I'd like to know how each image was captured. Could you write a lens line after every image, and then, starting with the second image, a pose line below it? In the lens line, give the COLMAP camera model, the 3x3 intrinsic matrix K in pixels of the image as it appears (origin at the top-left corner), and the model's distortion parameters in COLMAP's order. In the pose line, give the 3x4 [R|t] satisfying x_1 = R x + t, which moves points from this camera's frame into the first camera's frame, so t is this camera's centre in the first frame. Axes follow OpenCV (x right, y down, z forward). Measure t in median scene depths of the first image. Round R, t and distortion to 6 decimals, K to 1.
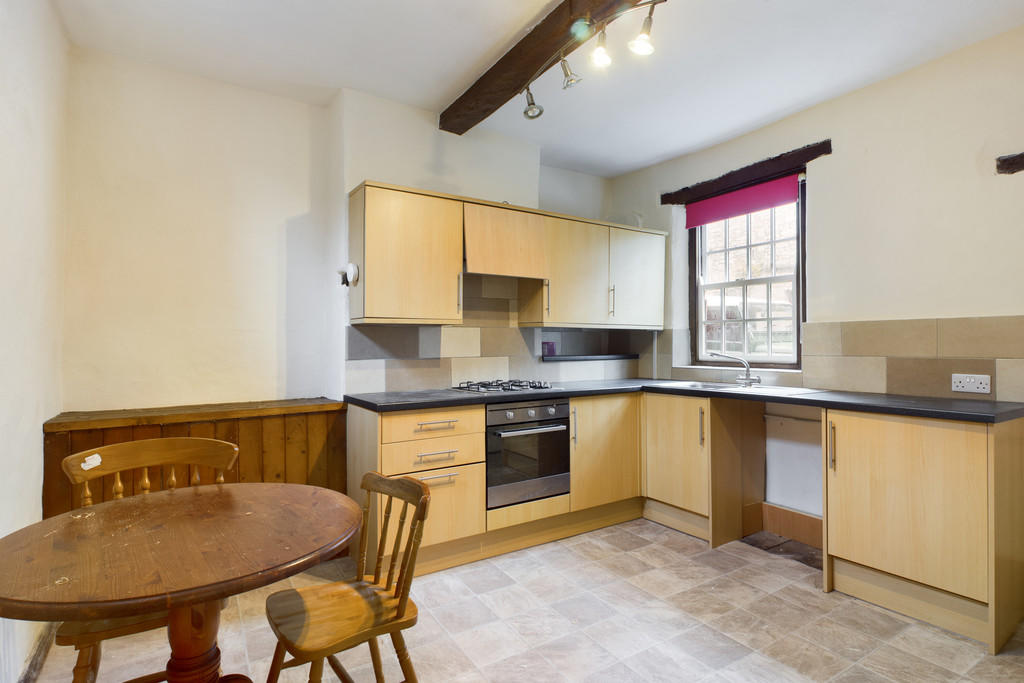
lens RADIAL K [[523.6, 0, 508.1], [0, 523.6, 340.9], [0, 0, 1]] dist [-0.009122, 0.000656]
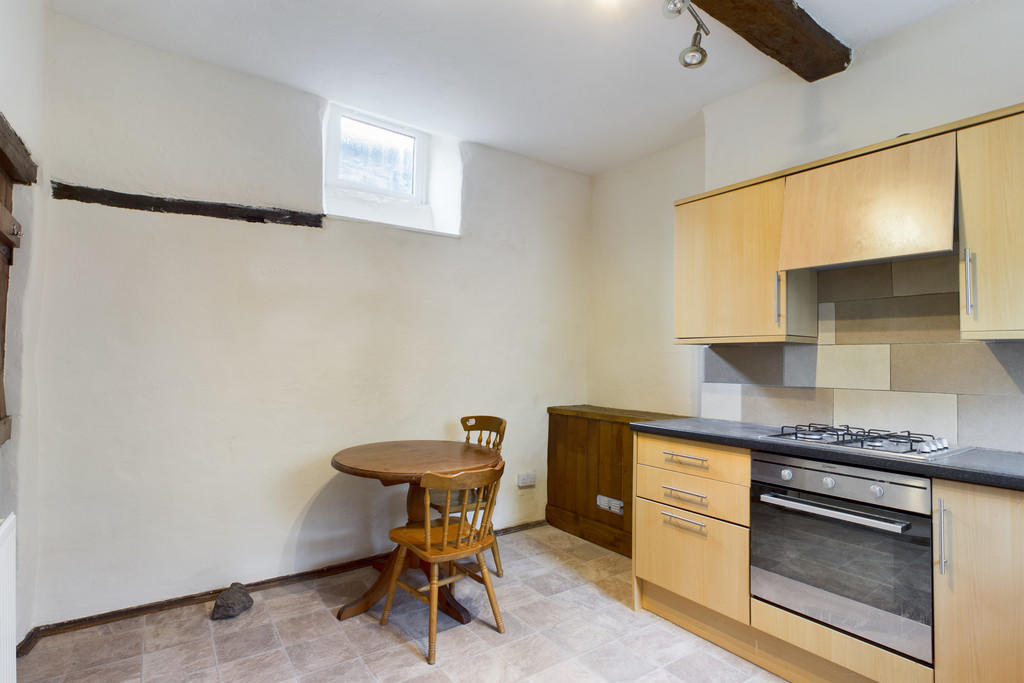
lens RADIAL K [[523.6, 0, 513.3], [0, 523.6, 342.0], [0, 0, 1]] dist [-0.009122, 0.000656]
pose [[0.029722, -0.032144, -0.999041, 0.655016], [-0.010669, 0.999416, -0.032473, -0.002999], [0.999501, 0.011624, 0.029362, 0.613778]]
